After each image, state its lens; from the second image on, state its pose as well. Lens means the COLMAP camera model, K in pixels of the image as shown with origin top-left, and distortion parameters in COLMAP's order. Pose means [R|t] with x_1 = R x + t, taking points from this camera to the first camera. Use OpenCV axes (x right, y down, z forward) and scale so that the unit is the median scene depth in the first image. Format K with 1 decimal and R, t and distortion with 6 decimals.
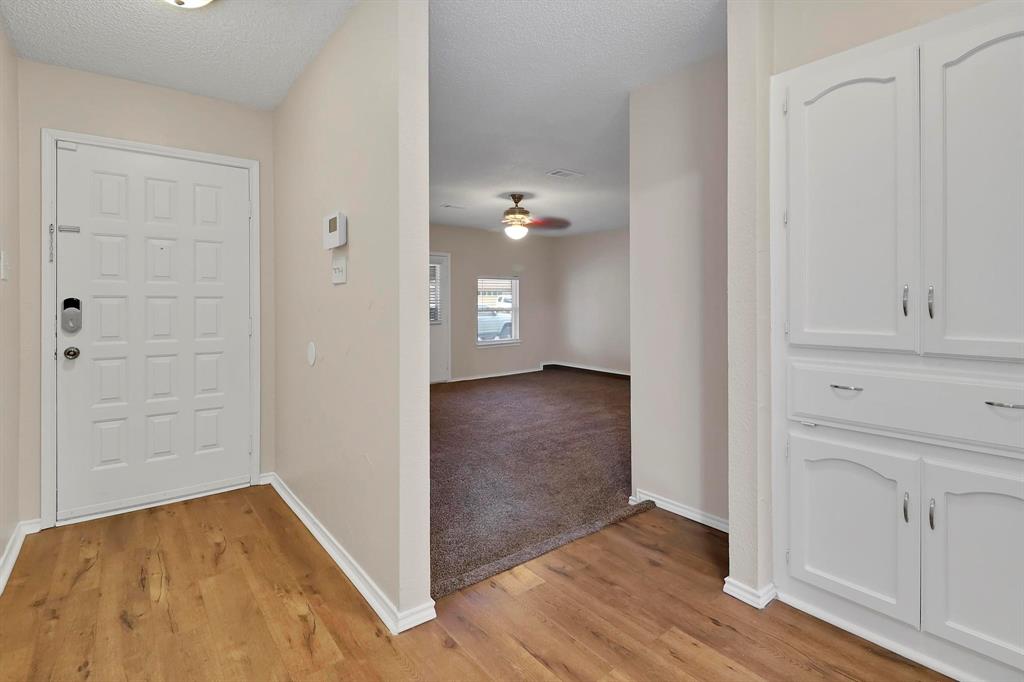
lens RADIAL K [[487.1, 0, 508.7], [0, 487.1, 304.2], [0, 0, 1]] dist [-0.005648, -0.007935]
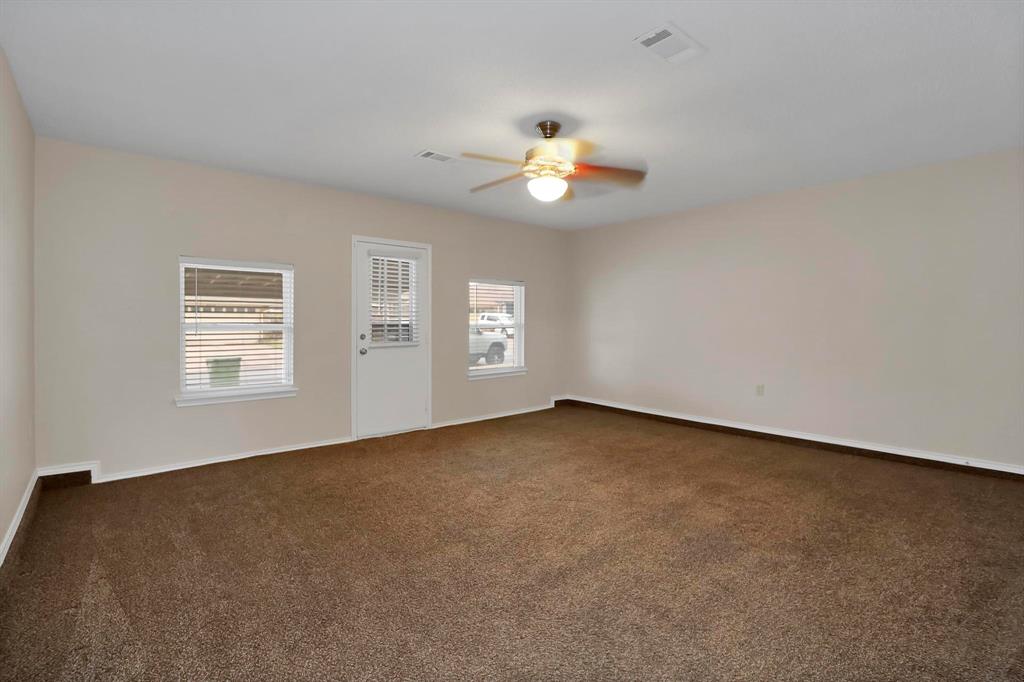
lens RADIAL K [[487.1, 0, 514.5], [0, 487.1, 336.3], [0, 0, 1]] dist [-0.005648, -0.007935]
pose [[0.998678, 0.006245, 0.051013, -0.033650], [-0.007639, 0.999601, 0.027186, 0.006174], [-0.050823, -0.027540, 0.998328, 0.279938]]
